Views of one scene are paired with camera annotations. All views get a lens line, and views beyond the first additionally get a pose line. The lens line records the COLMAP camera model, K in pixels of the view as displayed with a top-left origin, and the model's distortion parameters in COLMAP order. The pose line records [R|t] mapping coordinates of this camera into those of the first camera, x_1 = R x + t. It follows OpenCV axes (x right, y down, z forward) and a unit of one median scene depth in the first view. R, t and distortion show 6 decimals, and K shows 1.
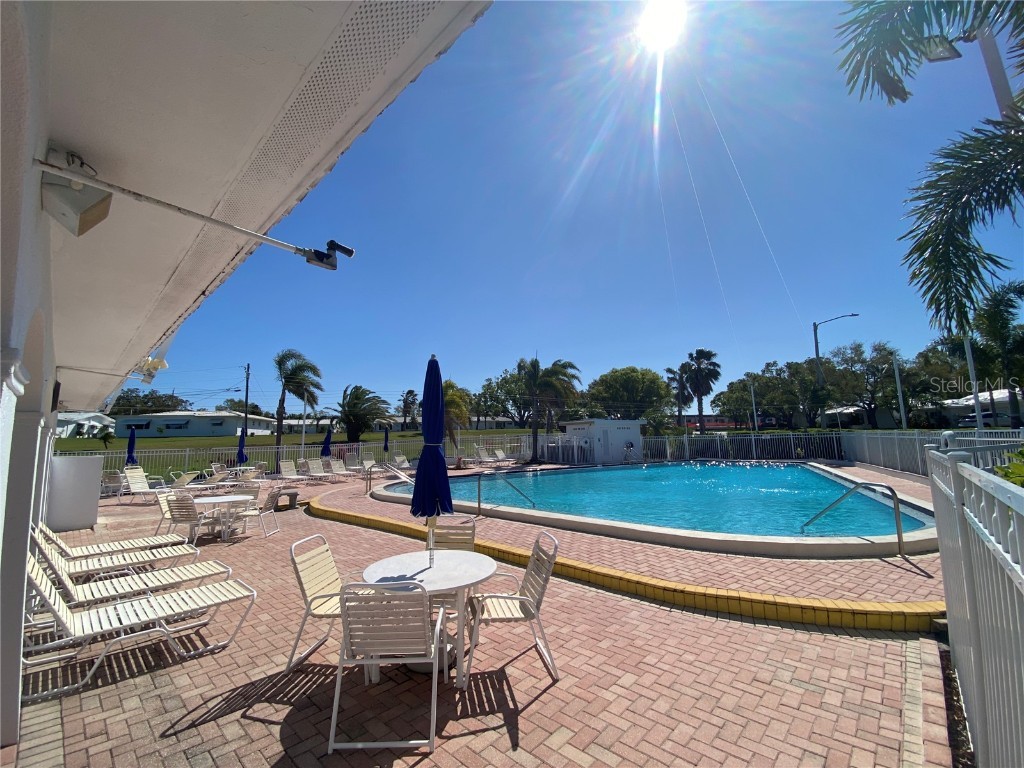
lens RADIAL K [[413.6, 0, 511.3], [0, 413.6, 382.7], [0, 0, 1]] dist [0.011361, -0.000252]
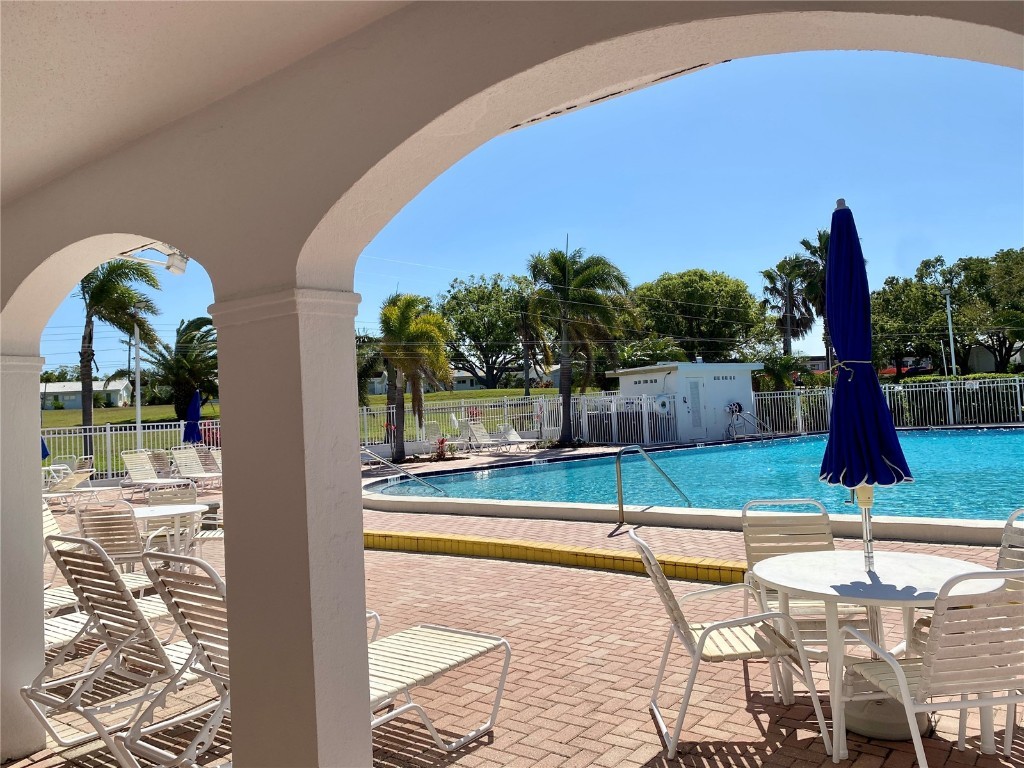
lens RADIAL K [[779.3, 0, 515.7], [0, 779.3, 385.7], [0, 0, 1]] dist [0.032570, -0.028881]
pose [[0.994238, -0.026303, 0.103914, -0.108815], [0.015691, 0.994696, 0.101659, 0.009571], [-0.106037, -0.099443, 0.989377, 0.001353]]
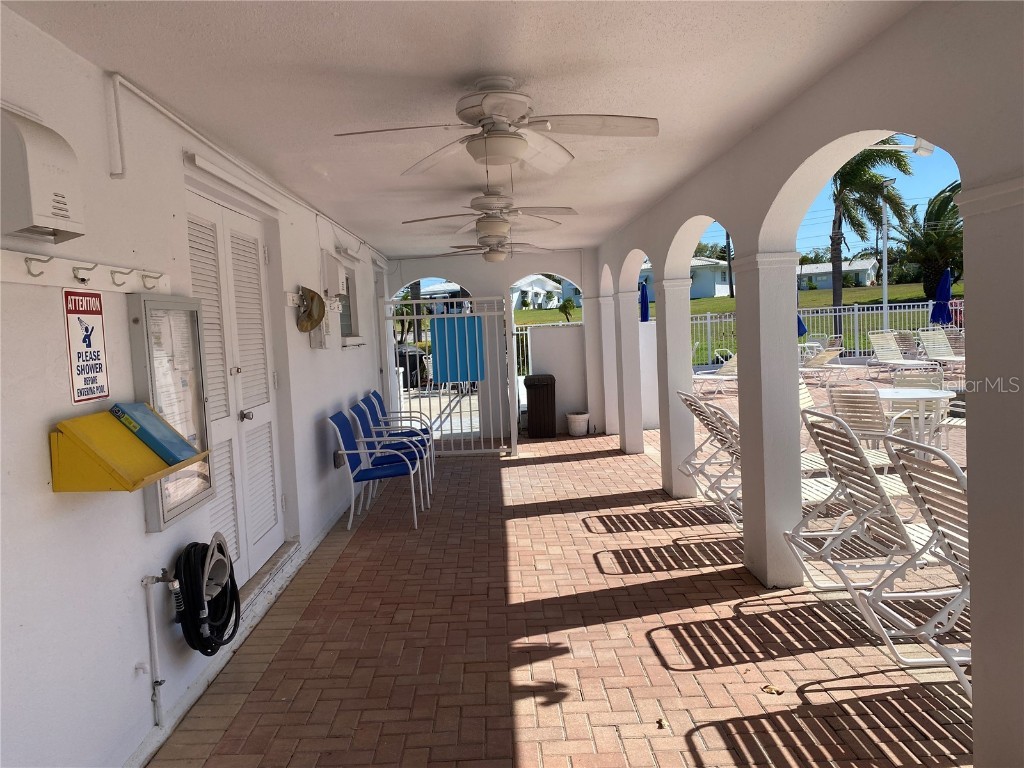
lens RADIAL K [[779.3, 0, 511.0], [0, 779.3, 357.8], [0, 0, 1]] dist [0.032570, -0.028881]
pose [[0.702950, 0.014989, -0.711082, -0.104695], [0.130902, 0.979973, 0.150061, 0.005809], [0.699090, -0.198567, 0.686909, -0.006592]]
